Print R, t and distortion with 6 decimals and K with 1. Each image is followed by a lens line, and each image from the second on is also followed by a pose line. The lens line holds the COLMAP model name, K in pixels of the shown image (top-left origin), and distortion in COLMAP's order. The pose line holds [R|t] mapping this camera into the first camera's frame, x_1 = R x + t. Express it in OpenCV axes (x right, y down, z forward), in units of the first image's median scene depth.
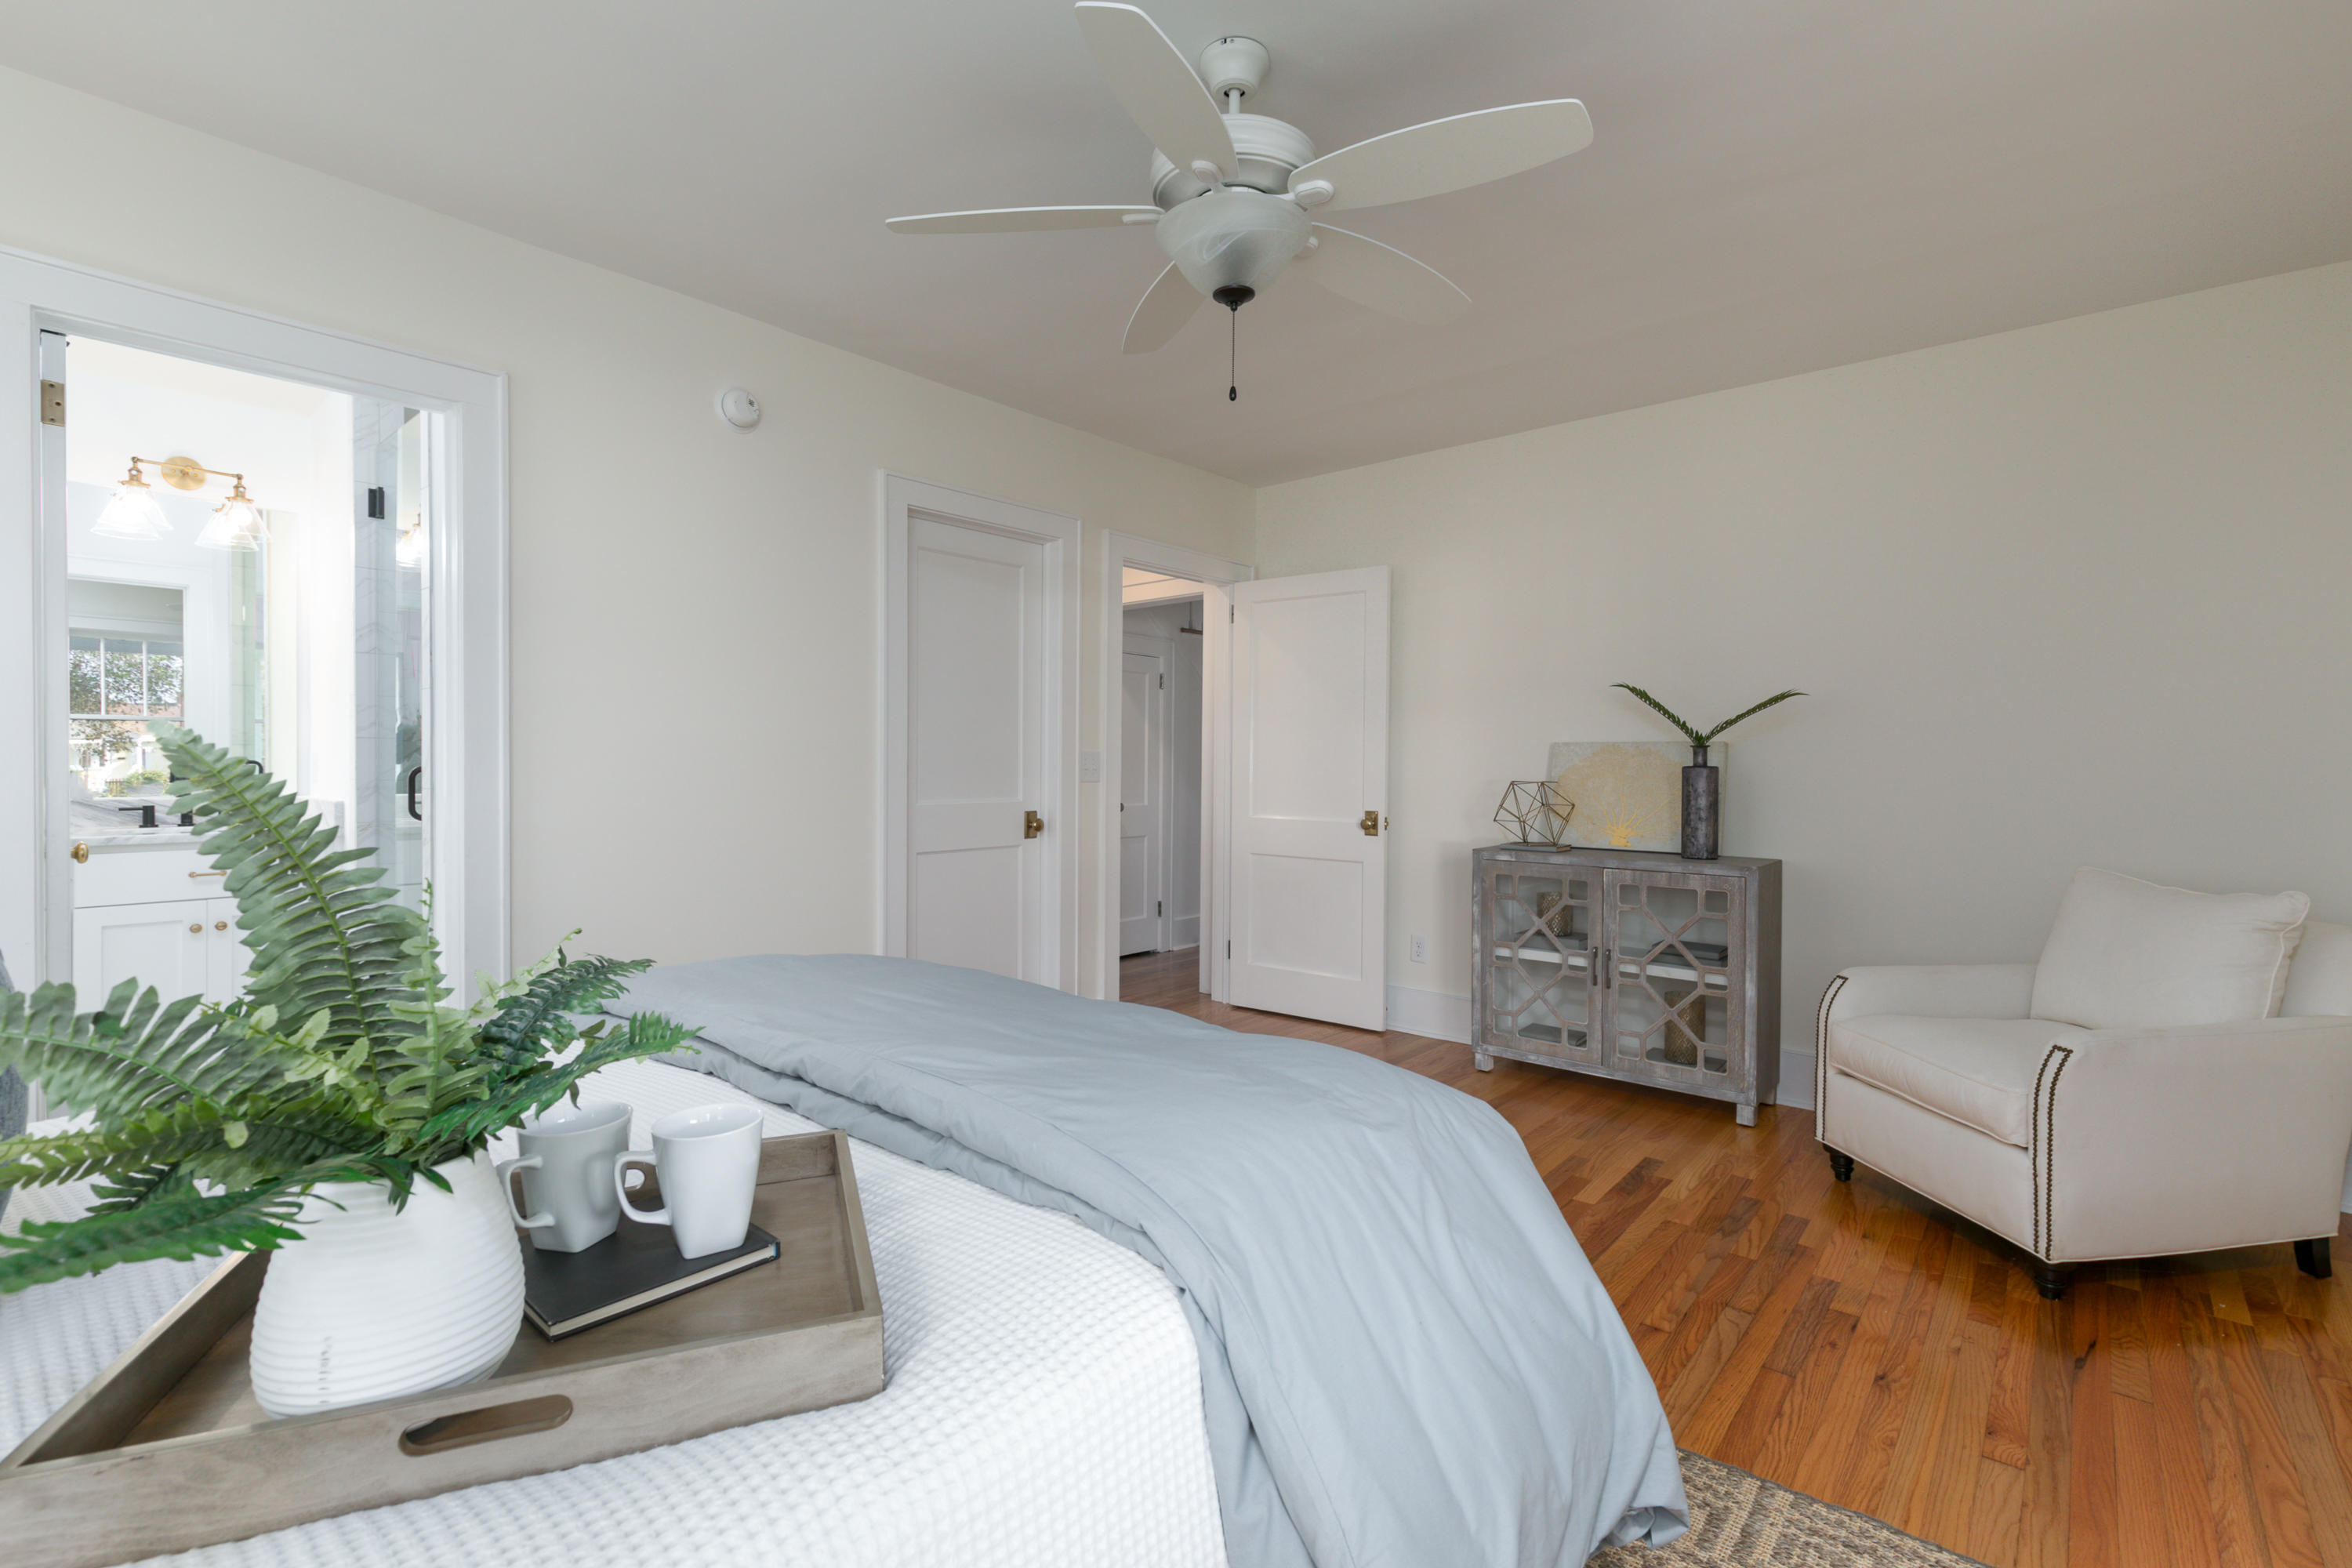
lens RADIAL K [[1035.6, 0, 1176.0], [0, 1035.6, 784.0], [0, 0, 1]] dist [0.001908, 0.000422]
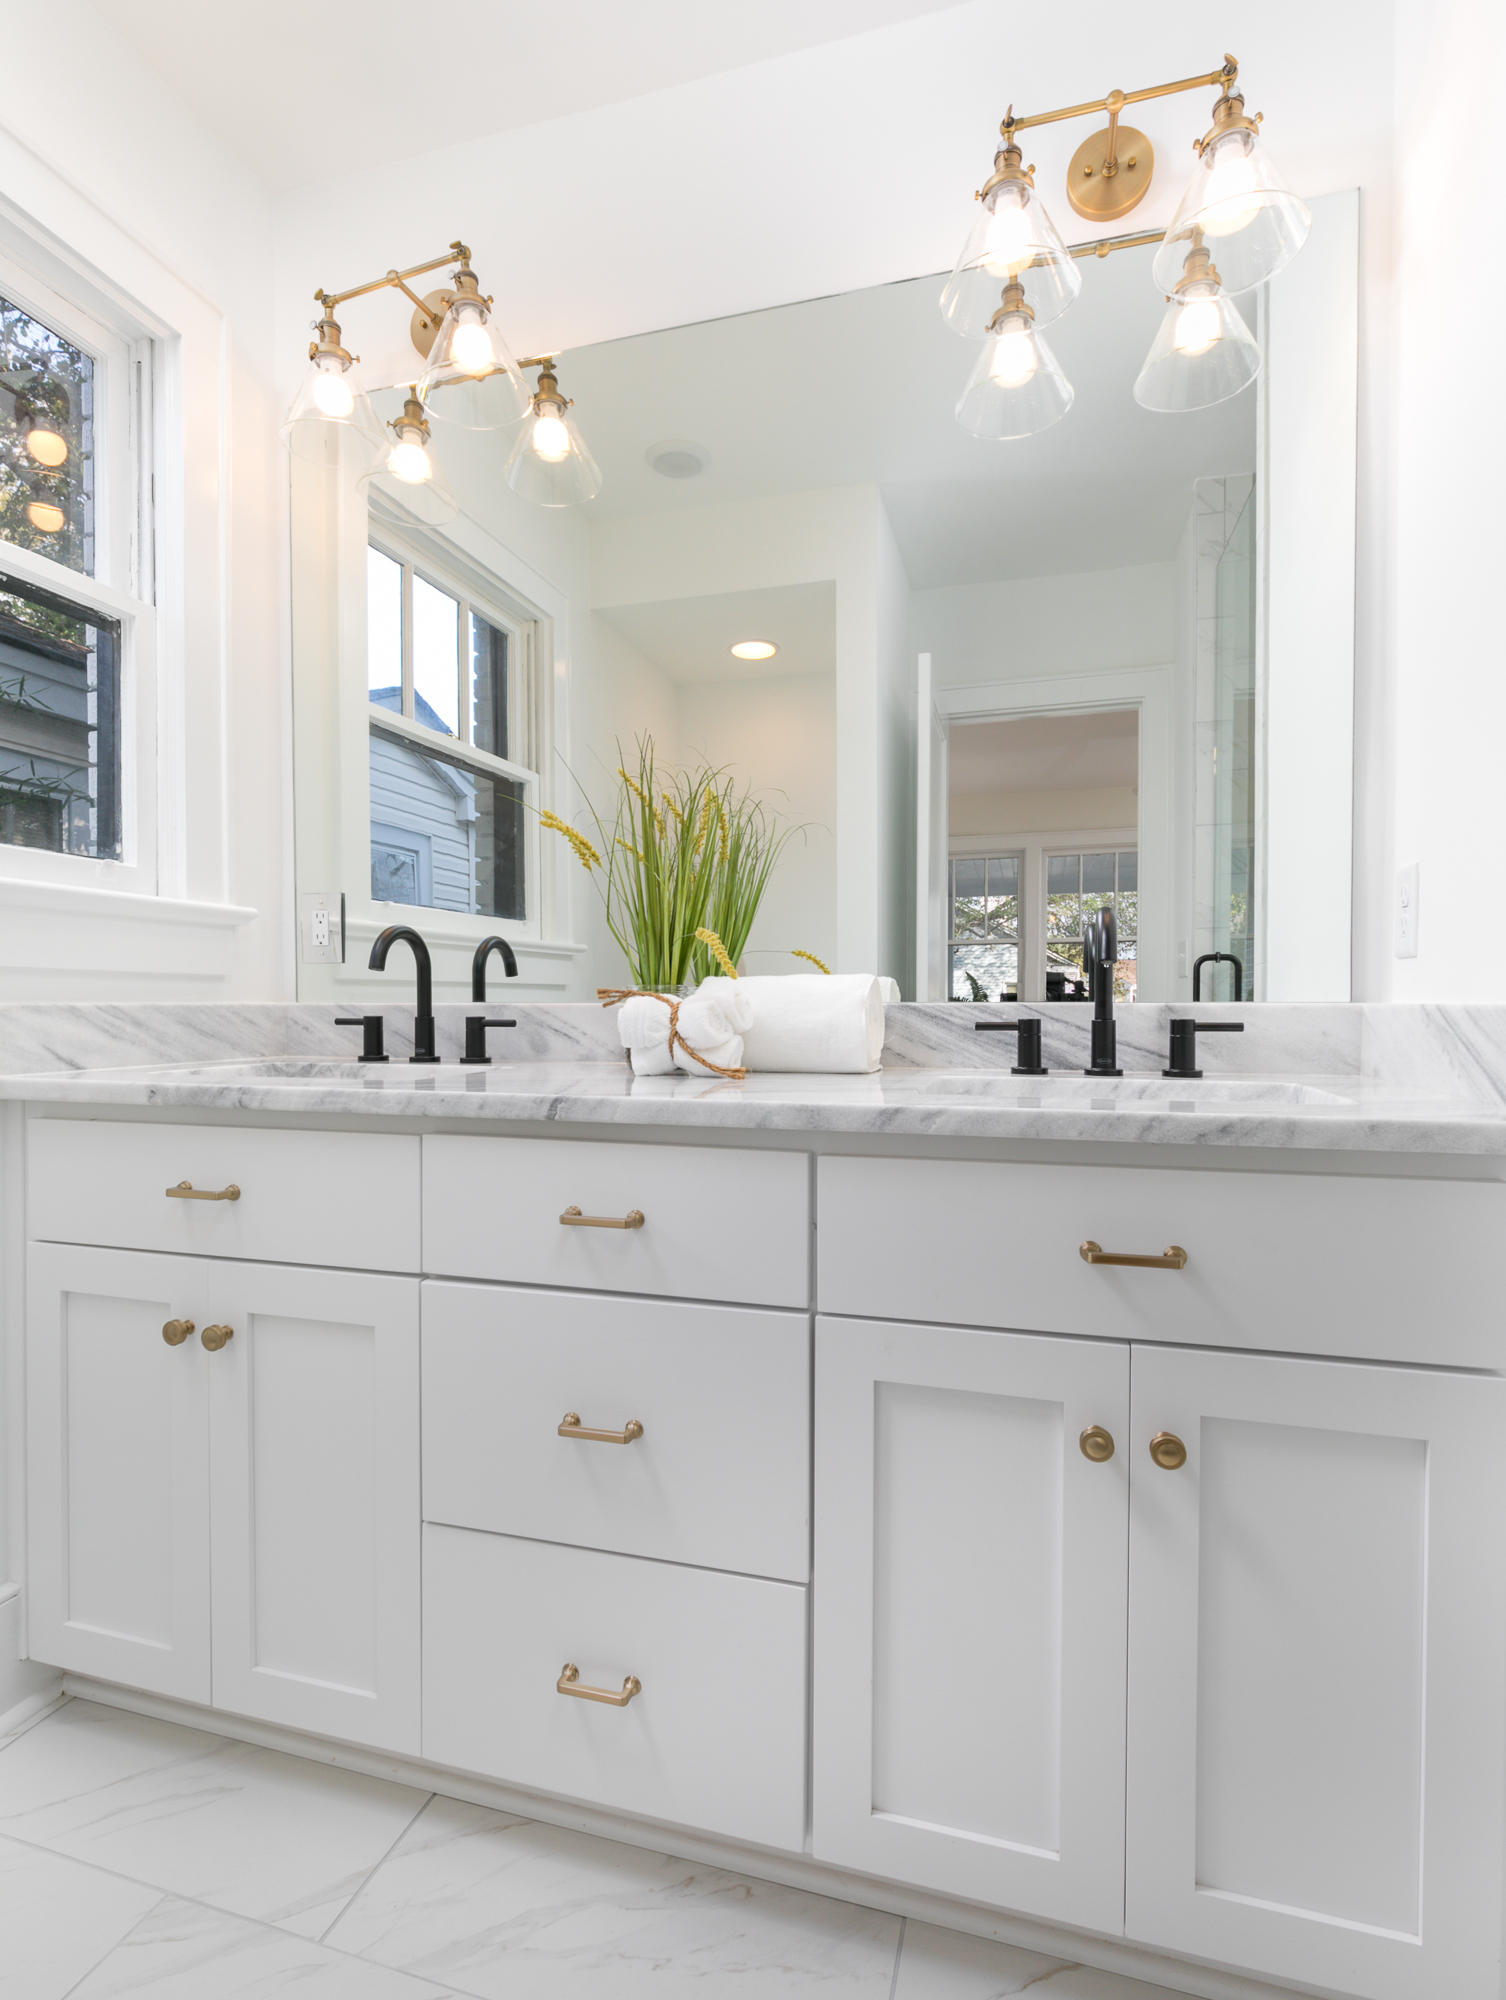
lens RADIAL K [[1010.2, 0, 753.0], [0, 1010.2, 1000.0], [0, 0, 1]] dist [-0.001608, -0.000441]
pose [[0.413806, 0.001163, -0.910364, -0.696768], [-0.013681, 0.999894, -0.004941, 0.017953], [0.910262, 0.014500, 0.413779, 0.759576]]
